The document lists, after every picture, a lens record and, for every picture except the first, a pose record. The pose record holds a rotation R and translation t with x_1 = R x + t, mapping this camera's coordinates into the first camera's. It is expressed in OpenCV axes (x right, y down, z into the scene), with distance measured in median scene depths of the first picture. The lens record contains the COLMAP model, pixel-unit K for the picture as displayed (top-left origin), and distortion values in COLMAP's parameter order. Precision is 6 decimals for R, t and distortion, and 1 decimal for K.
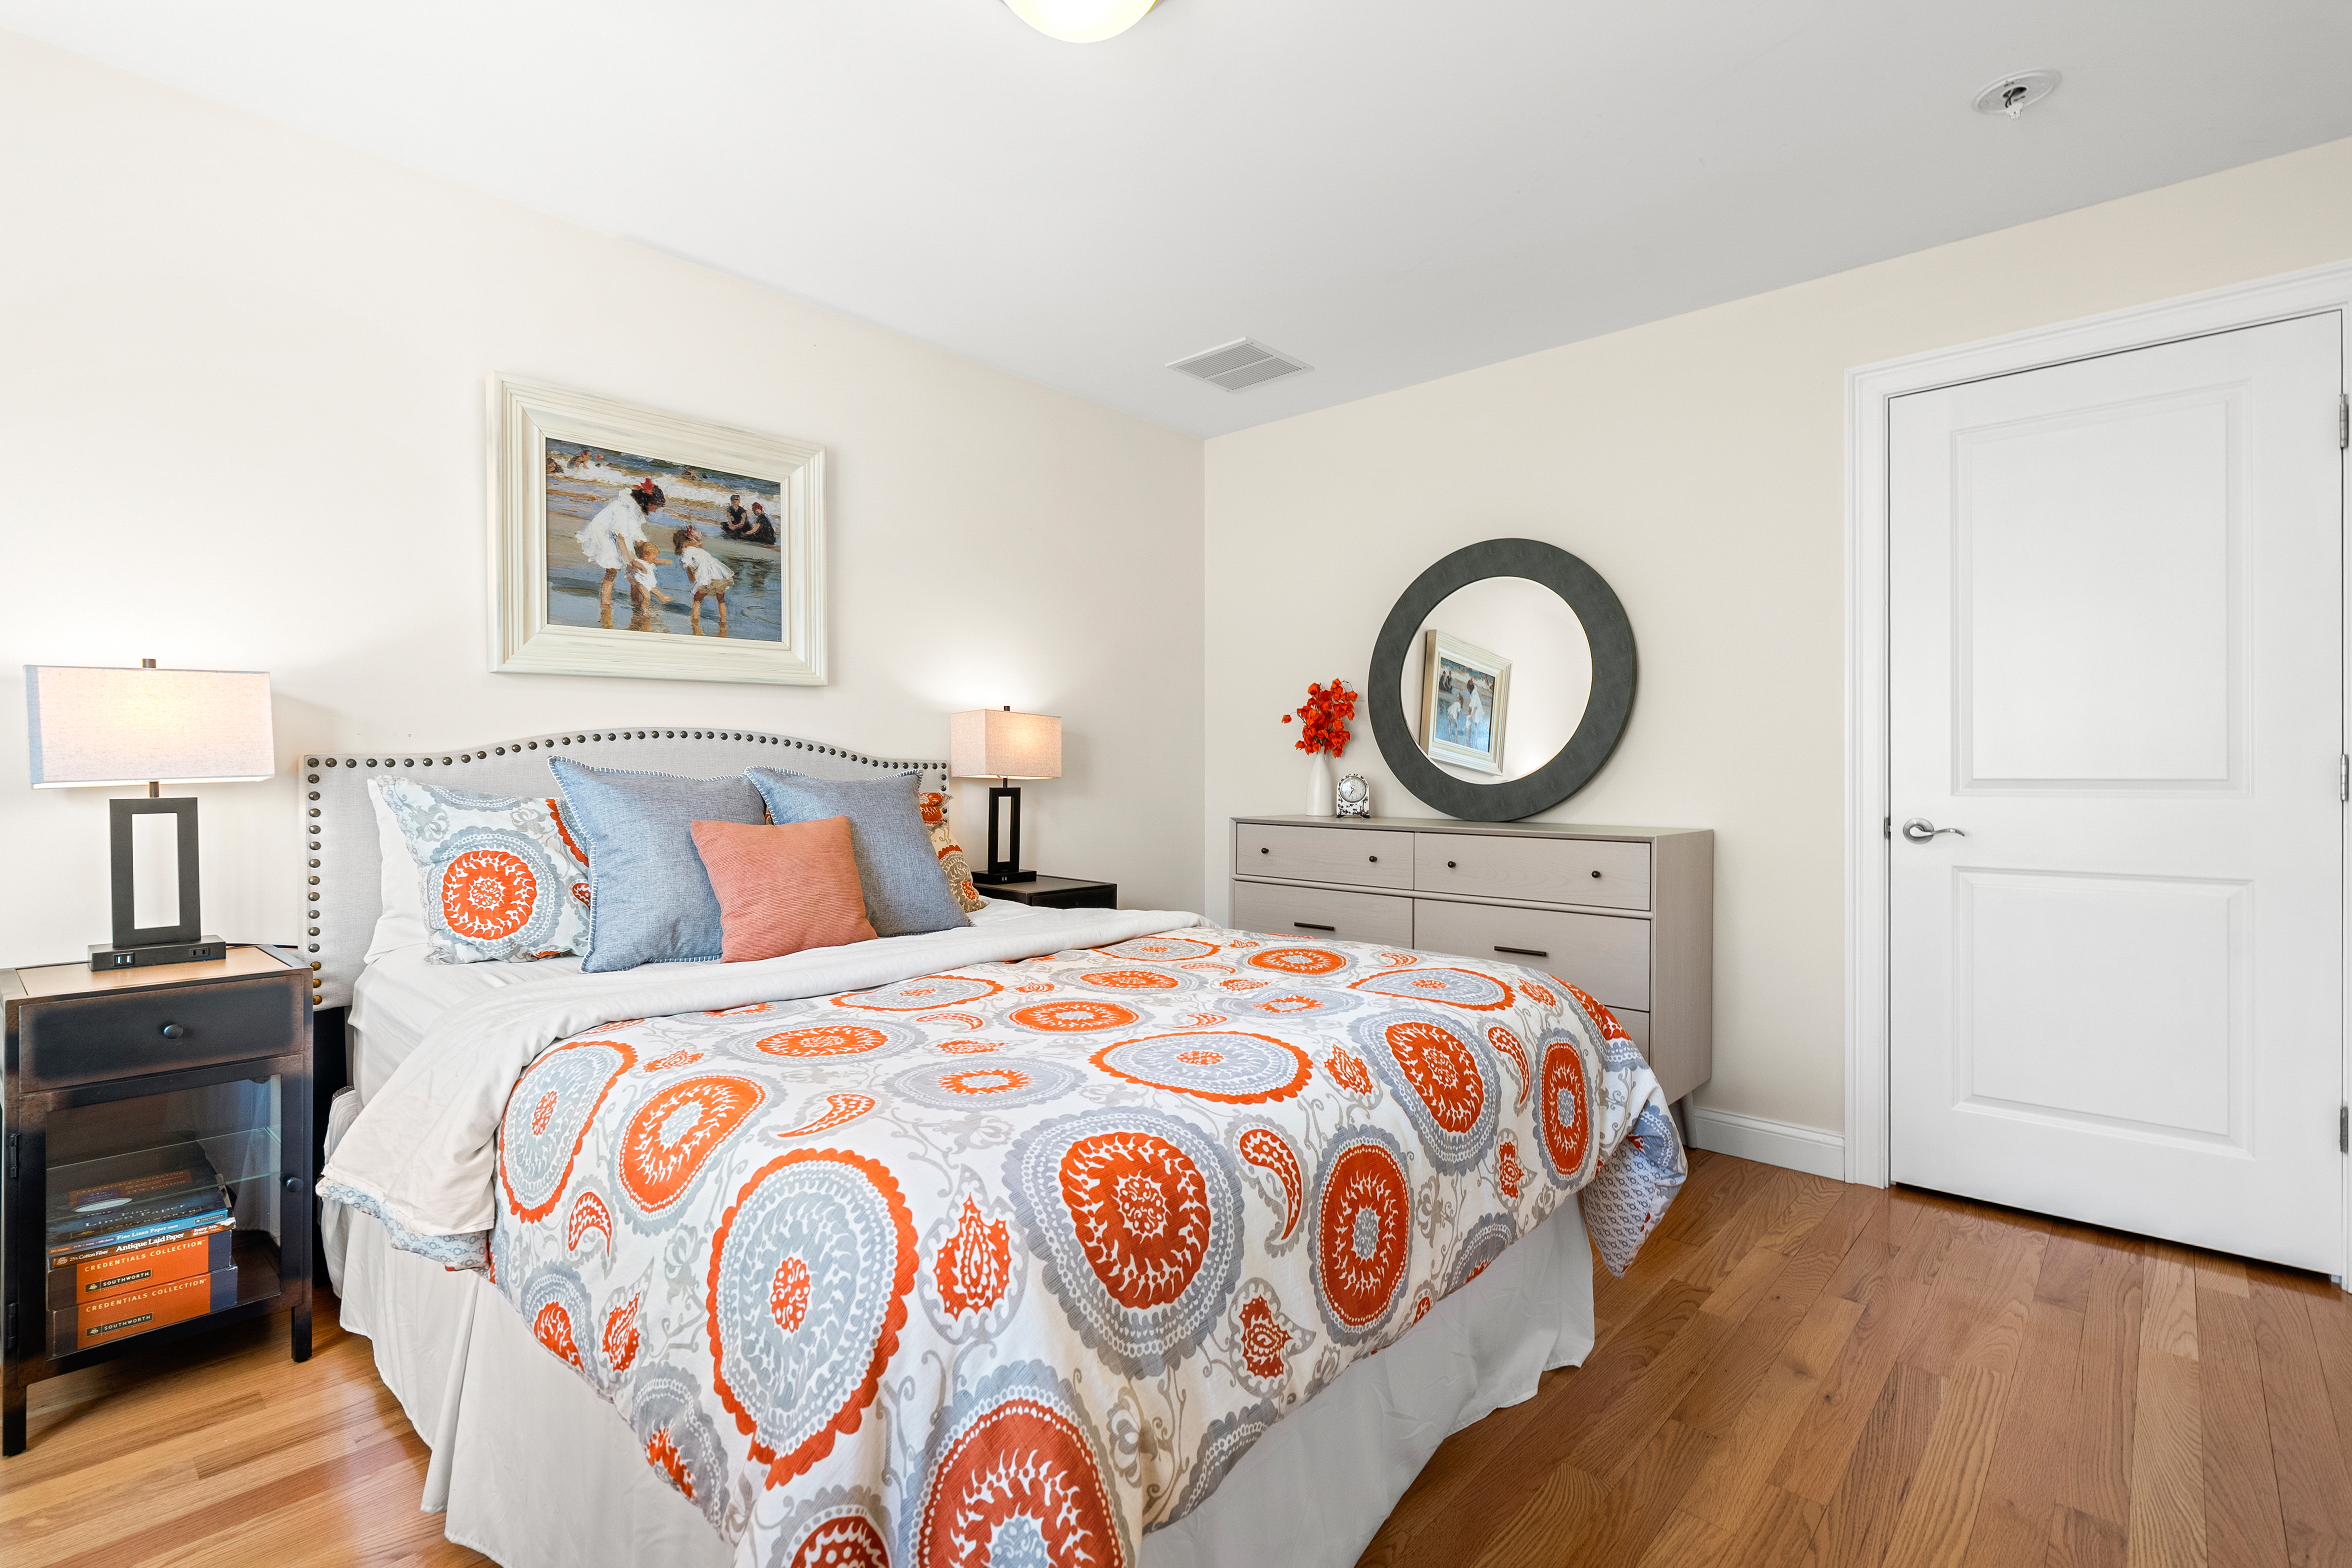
lens RADIAL K [[1075.5, 0, 1171.3], [0, 1075.5, 788.8], [0, 0, 1]] dist [-0.004920, -0.002407]
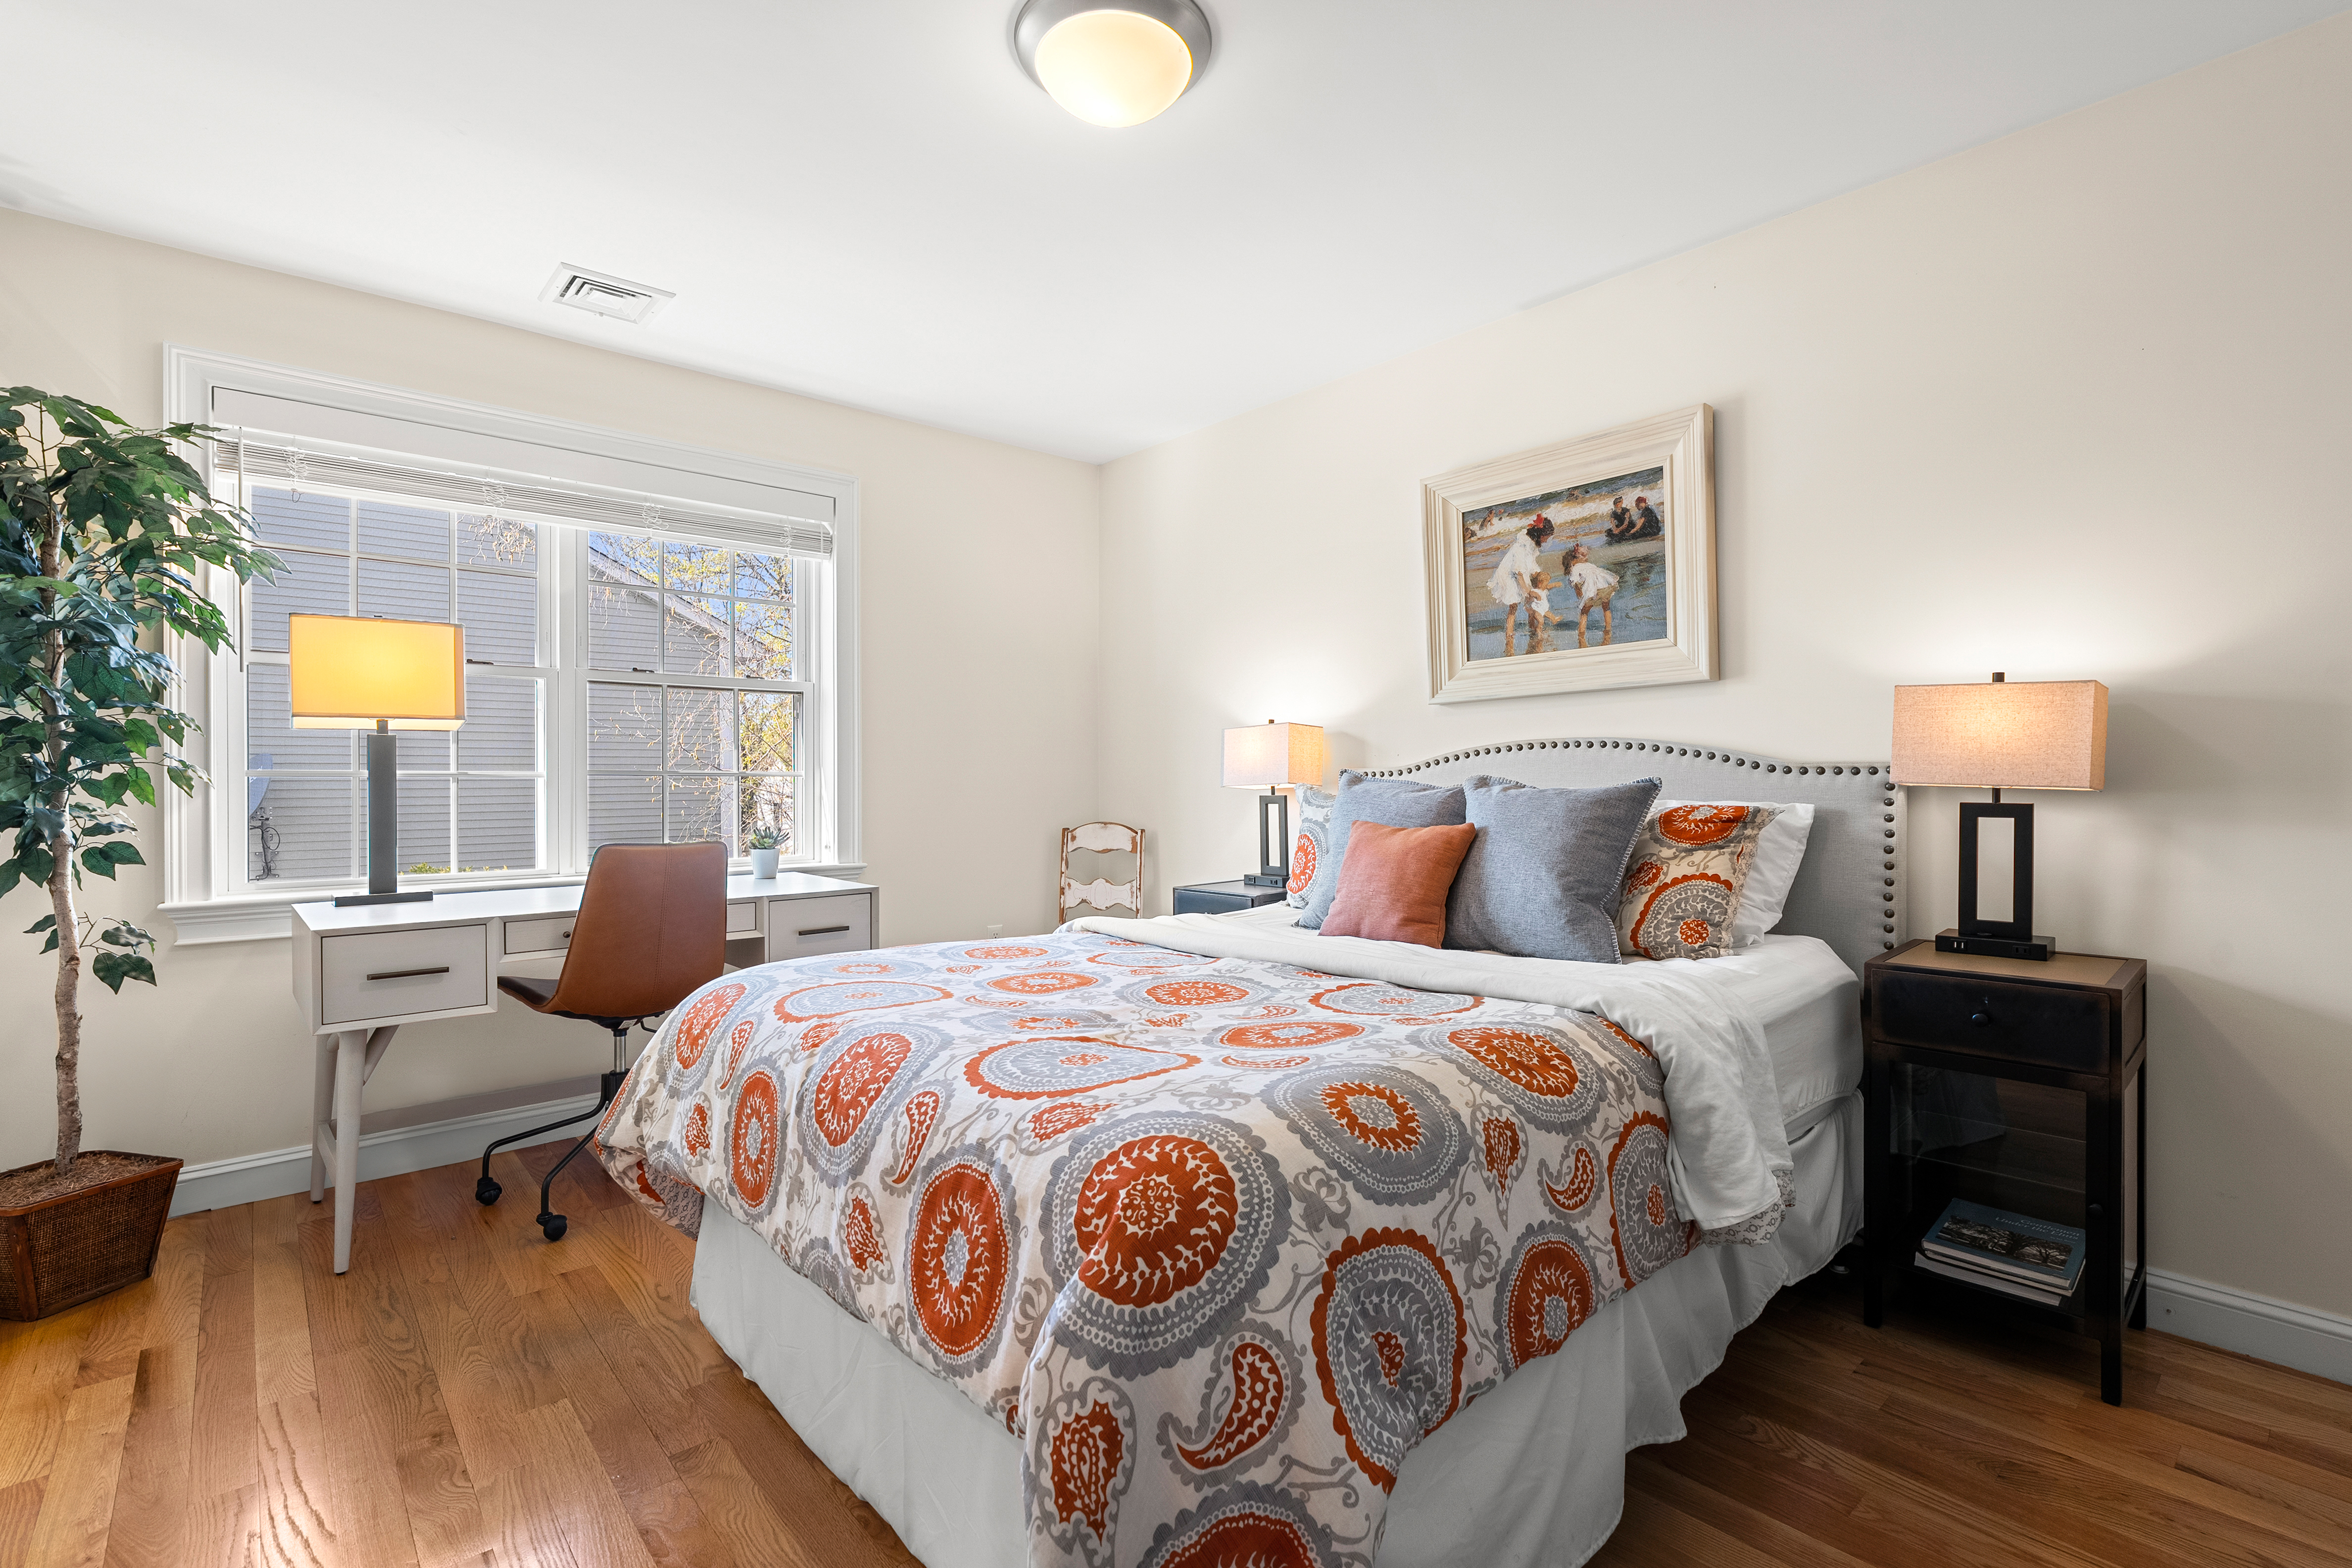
lens RADIAL K [[1075.5, 0, 1171.2], [0, 1075.5, 775.8], [0, 0, 1]] dist [-0.004920, -0.002407]
pose [[-0.104736, -0.004680, -0.994489, 0.627148], [-0.013630, 0.999902, -0.003270, -0.011347], [0.994407, 0.013213, -0.104789, 0.720151]]
